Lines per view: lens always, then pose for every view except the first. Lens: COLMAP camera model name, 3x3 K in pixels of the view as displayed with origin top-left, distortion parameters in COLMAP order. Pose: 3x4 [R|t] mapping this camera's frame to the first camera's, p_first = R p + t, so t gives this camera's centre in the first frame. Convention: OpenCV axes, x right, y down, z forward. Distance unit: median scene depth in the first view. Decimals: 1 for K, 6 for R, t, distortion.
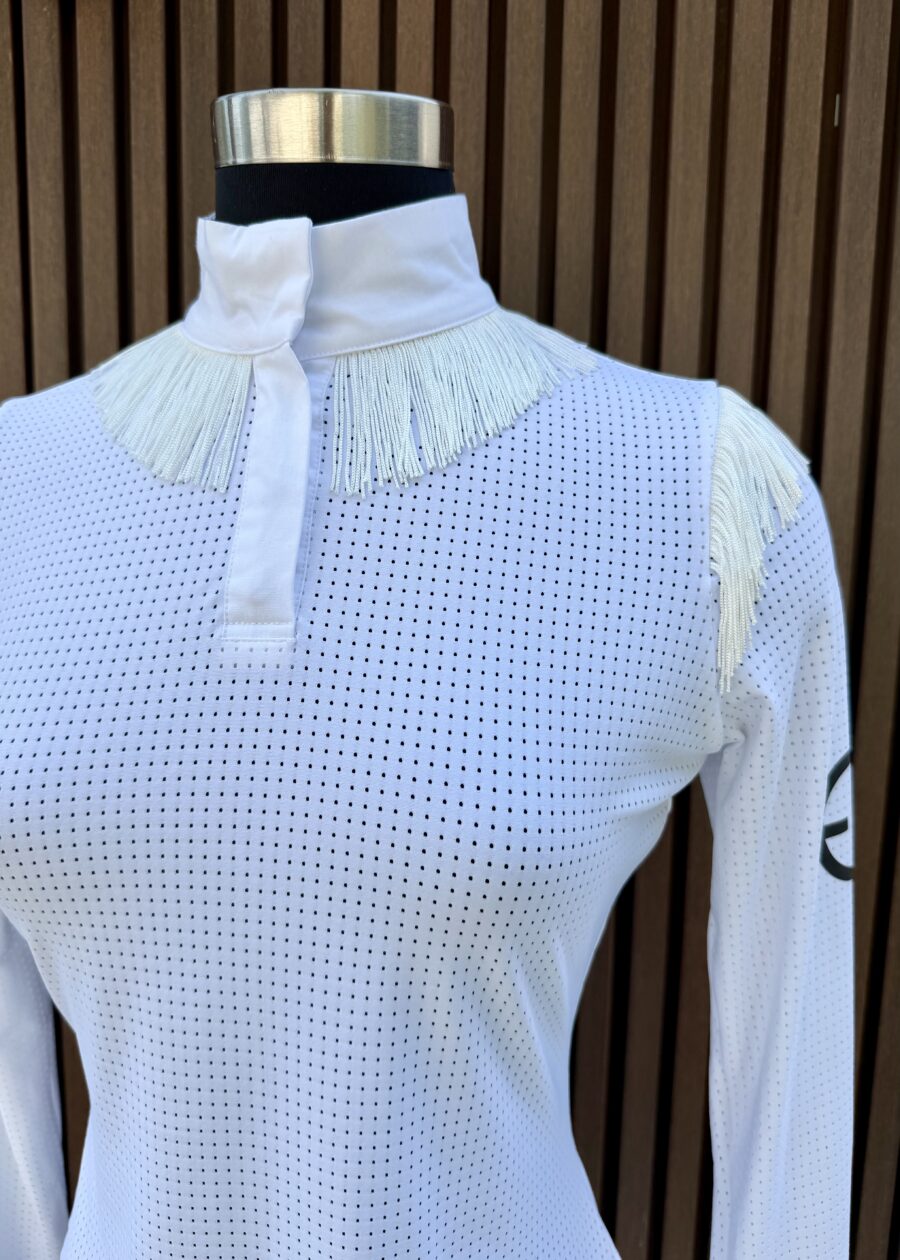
lens RADIAL K [[972.9, 0, 439.7], [0, 972.9, 603.0], [0, 0, 1]] dist [0.084580, -0.041802]
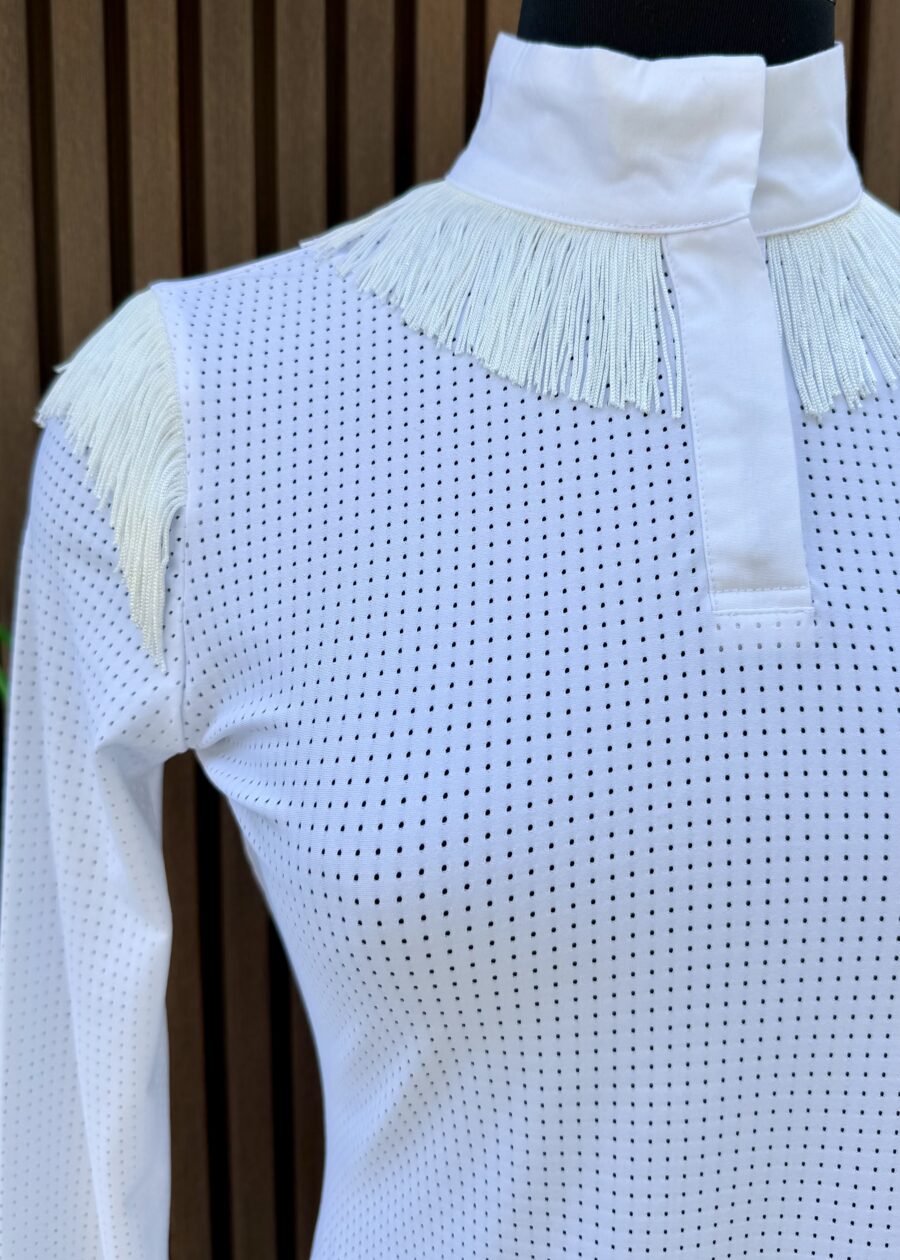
lens RADIAL K [[1171.4, 0, 517.9], [0, 1171.4, 554.1], [0, 0, 1]] dist [0.083953, 0.000000]
pose [[0.964812, -0.042833, 0.259427, -0.592860], [0.039347, 0.999052, 0.018617, -0.030561], [-0.259979, -0.007755, 0.965583, 0.164672]]
